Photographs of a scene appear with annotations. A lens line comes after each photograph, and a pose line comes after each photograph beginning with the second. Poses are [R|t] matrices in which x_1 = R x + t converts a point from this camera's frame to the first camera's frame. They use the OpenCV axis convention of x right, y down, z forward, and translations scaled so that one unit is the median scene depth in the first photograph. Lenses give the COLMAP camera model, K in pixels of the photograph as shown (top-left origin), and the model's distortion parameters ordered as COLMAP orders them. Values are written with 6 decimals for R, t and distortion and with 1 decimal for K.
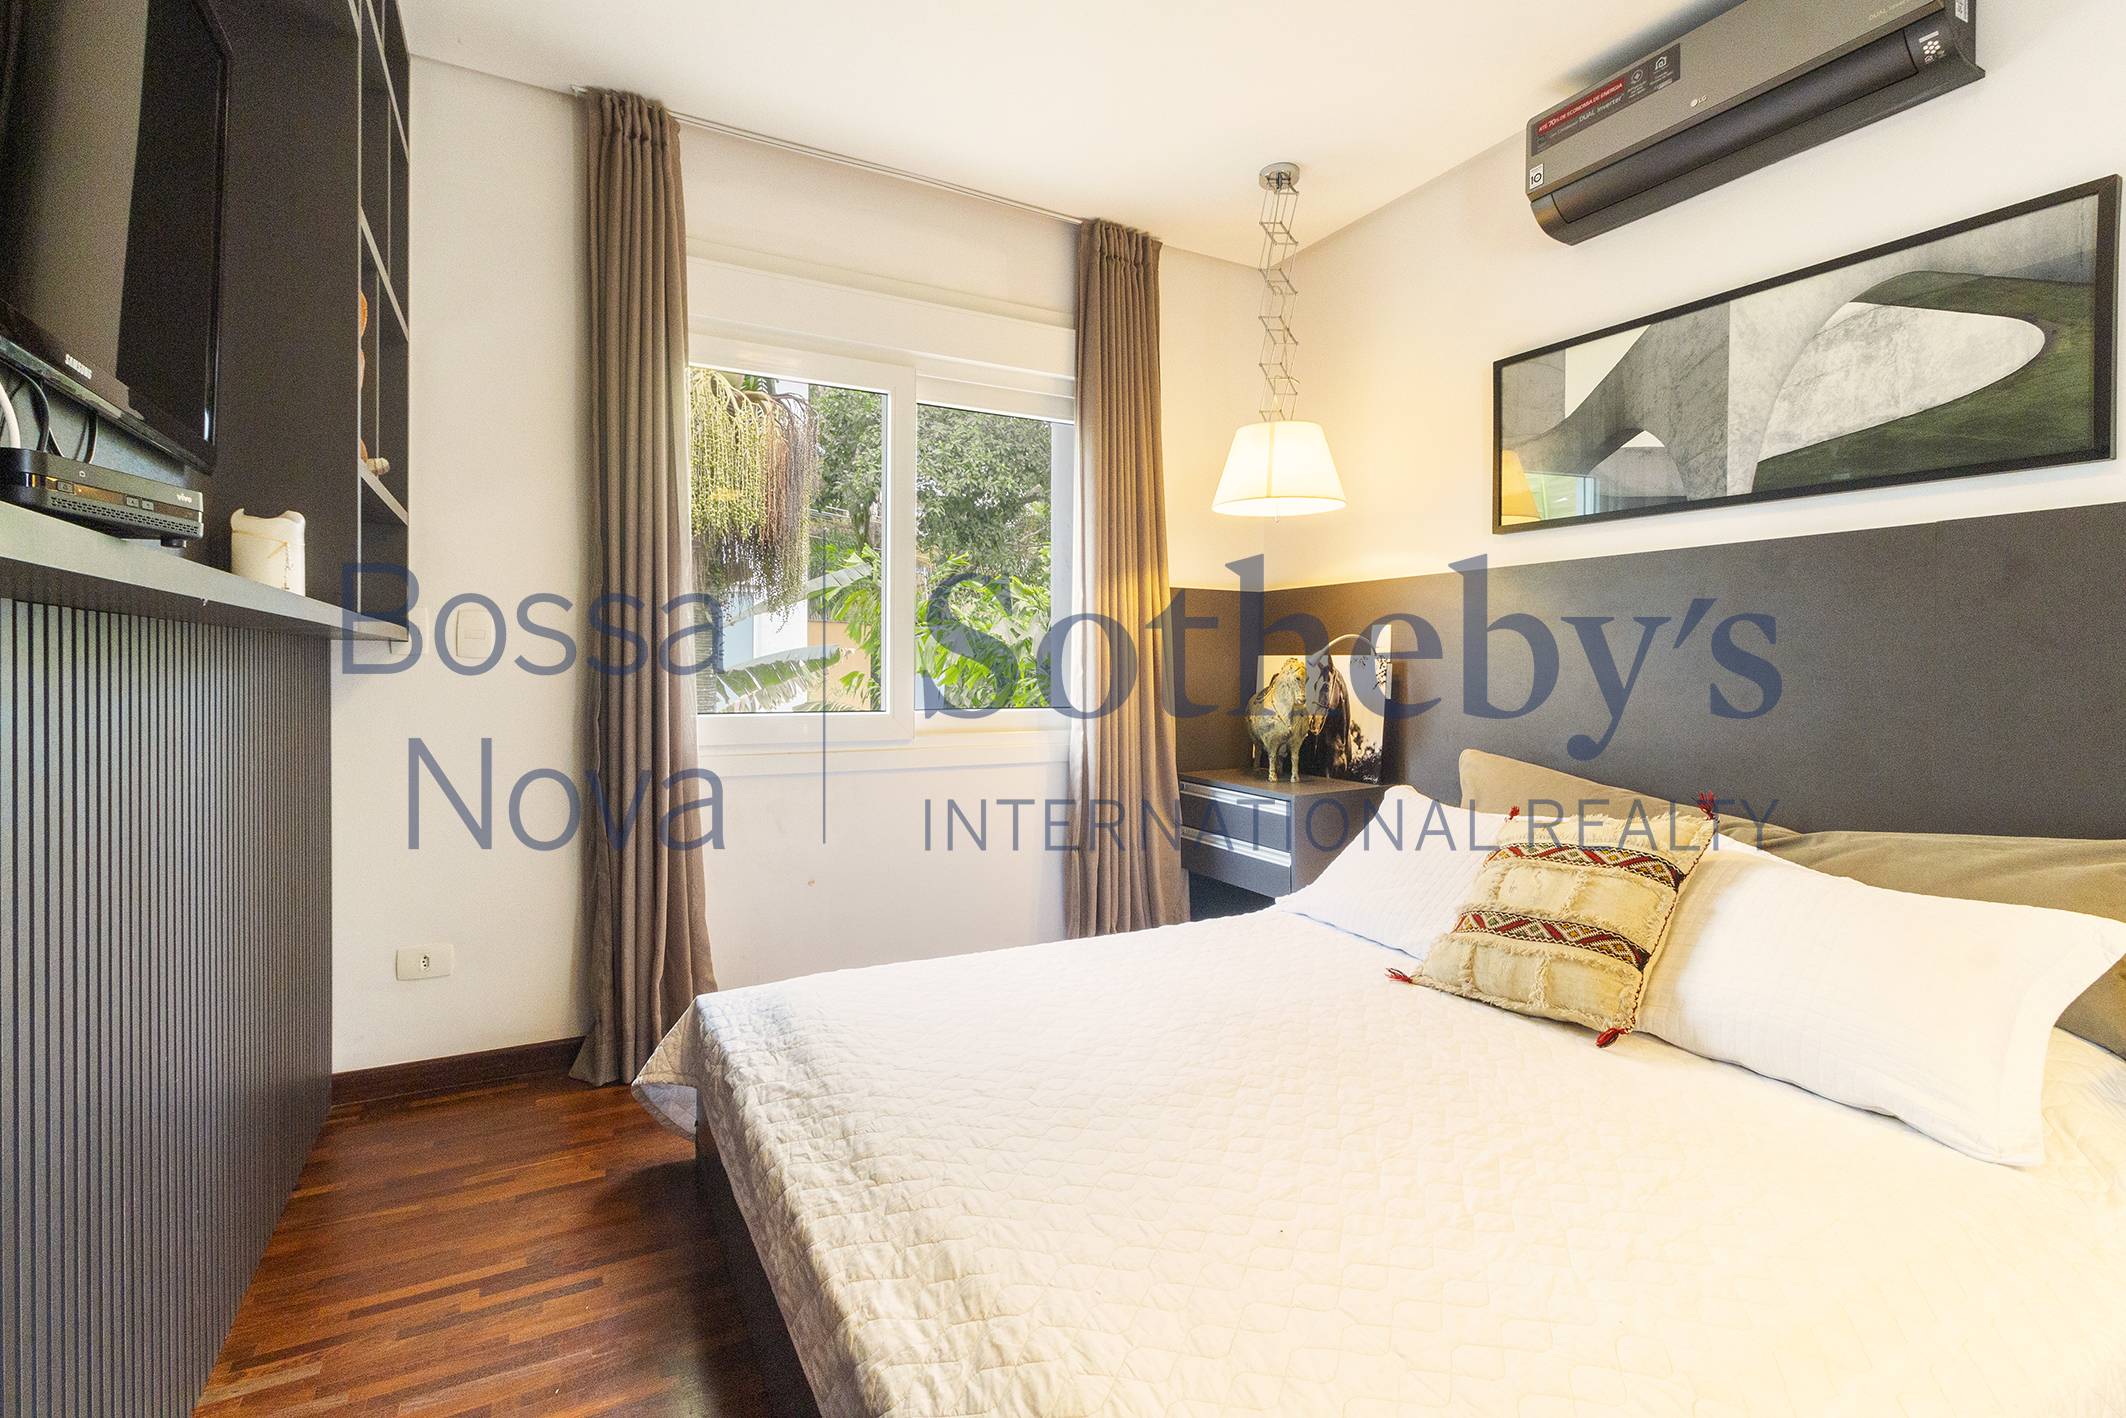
lens RADIAL K [[994.9, 0, 1062.1], [0, 994.9, 664.2], [0, 0, 1]] dist [0.002275, 0.000560]
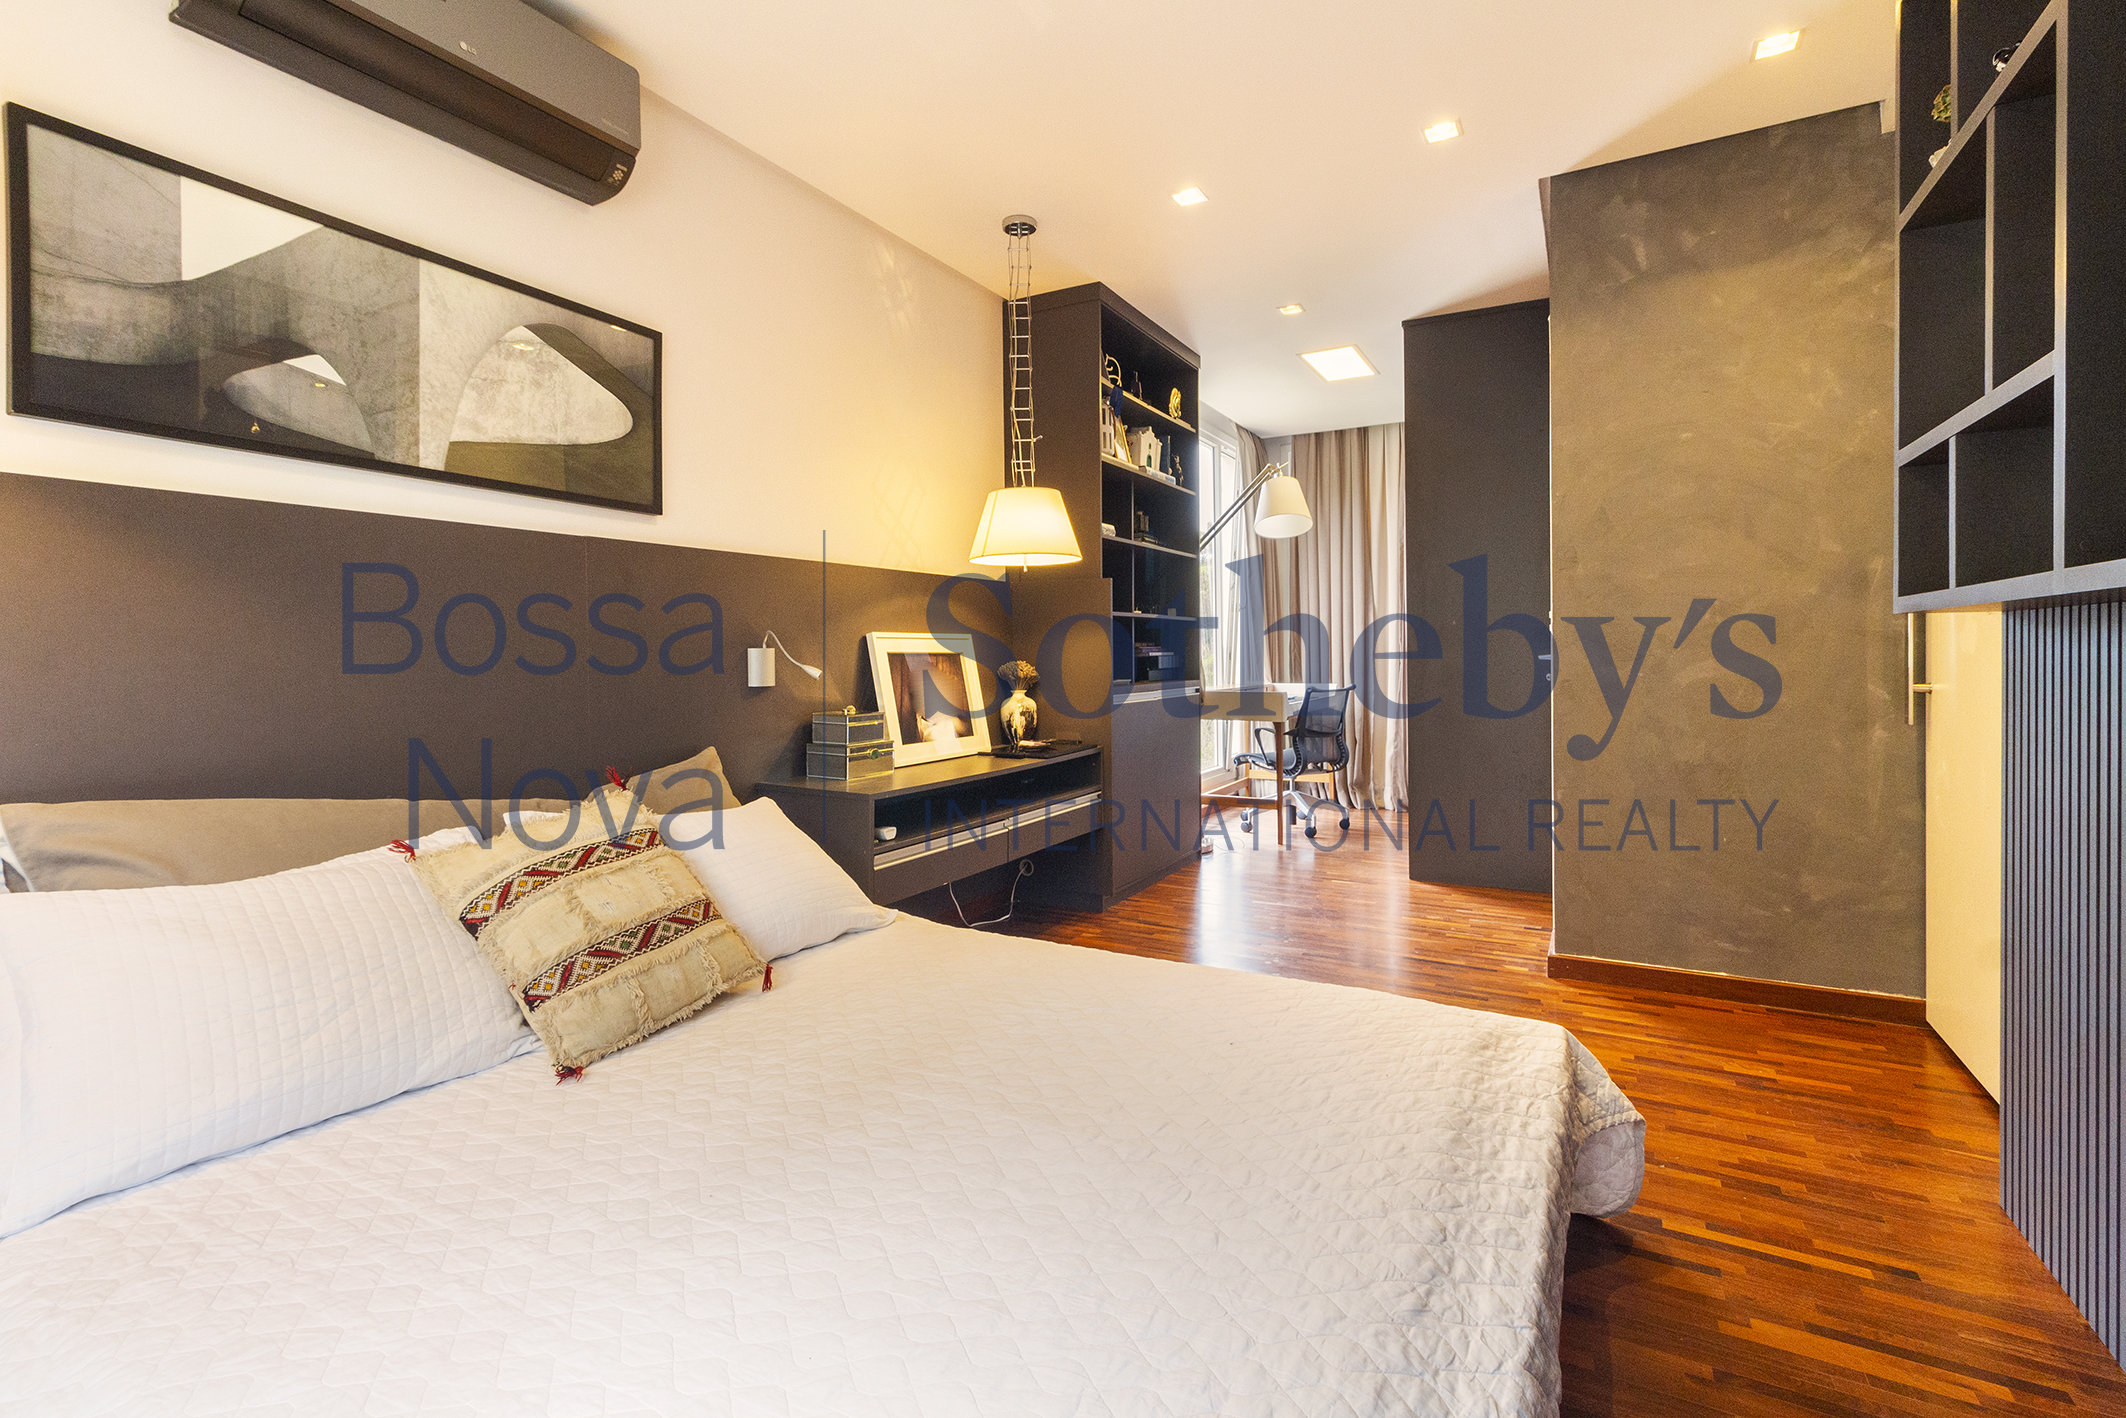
lens RADIAL K [[994.3, 0, 1011.8], [0, 994.3, 657.1], [0, 0, 1]] dist [0.000544, -0.000051]
pose [[-0.520896, -0.007922, 0.853584, -0.440679], [-0.002375, 0.999967, 0.007832, 0.000775], [-0.853617, 0.002052, -0.520897, 1.067275]]
